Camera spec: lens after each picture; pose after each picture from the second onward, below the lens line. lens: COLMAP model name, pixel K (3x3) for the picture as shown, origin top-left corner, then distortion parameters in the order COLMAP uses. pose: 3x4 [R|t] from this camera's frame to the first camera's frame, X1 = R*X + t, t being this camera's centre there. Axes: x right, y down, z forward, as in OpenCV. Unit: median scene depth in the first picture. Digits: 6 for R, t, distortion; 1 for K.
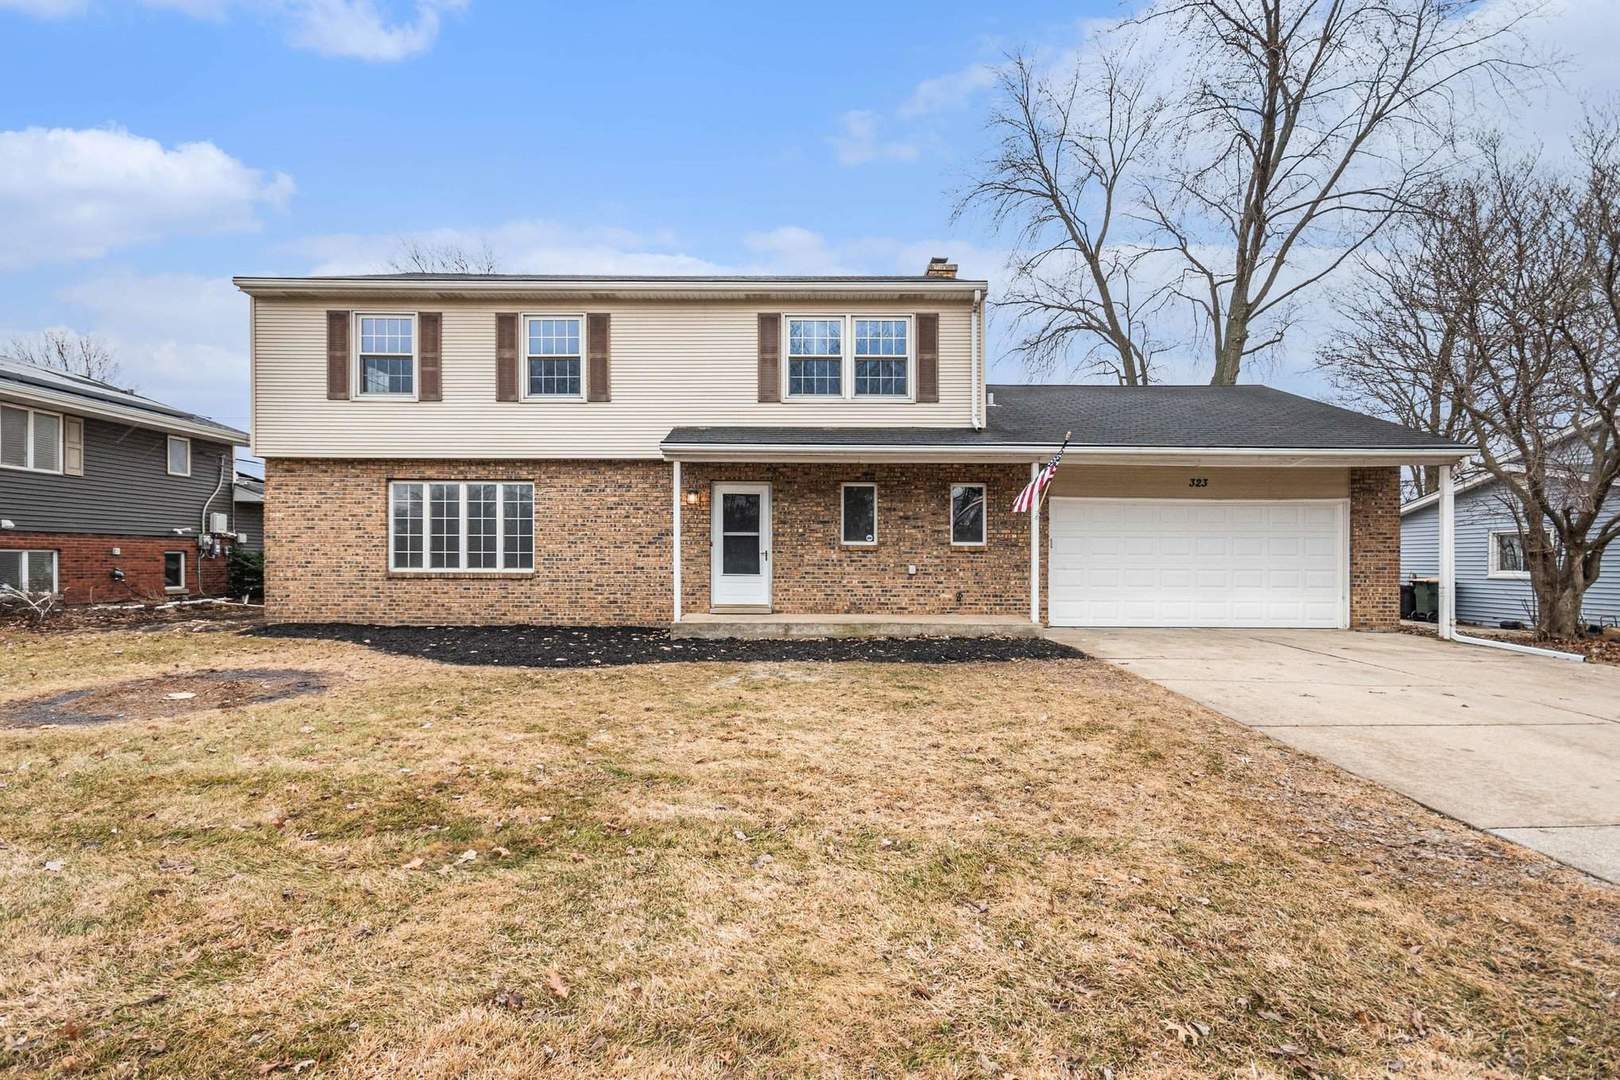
lens RADIAL K [[730.3, 0, 804.4], [0, 730.3, 551.6], [0, 0, 1]] dist [-0.000048, -0.002678]
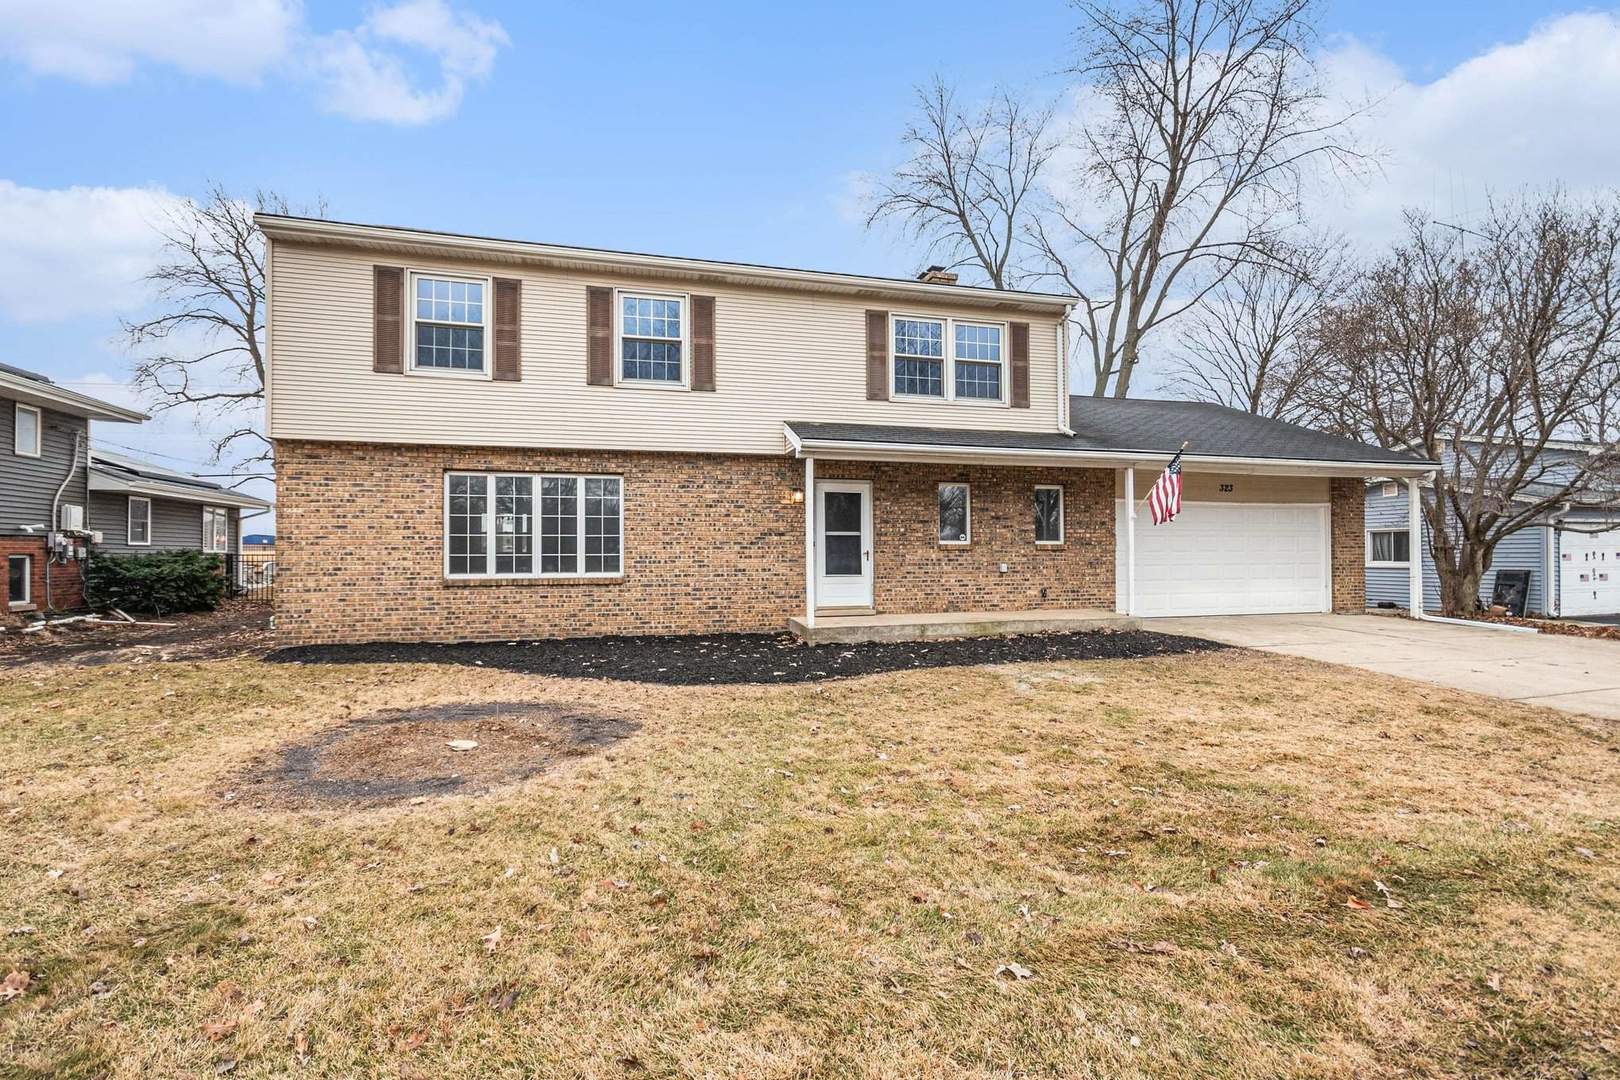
lens RADIAL K [[730.3, 0, 810.8], [0, 730.3, 535.8], [0, 0, 1]] dist [-0.000048, -0.002678]
pose [[0.964870, -0.002122, 0.262721, -0.385777], [0.005544, 0.999909, -0.012287, -0.009622], [-0.262671, 0.013312, 0.964794, 0.072659]]
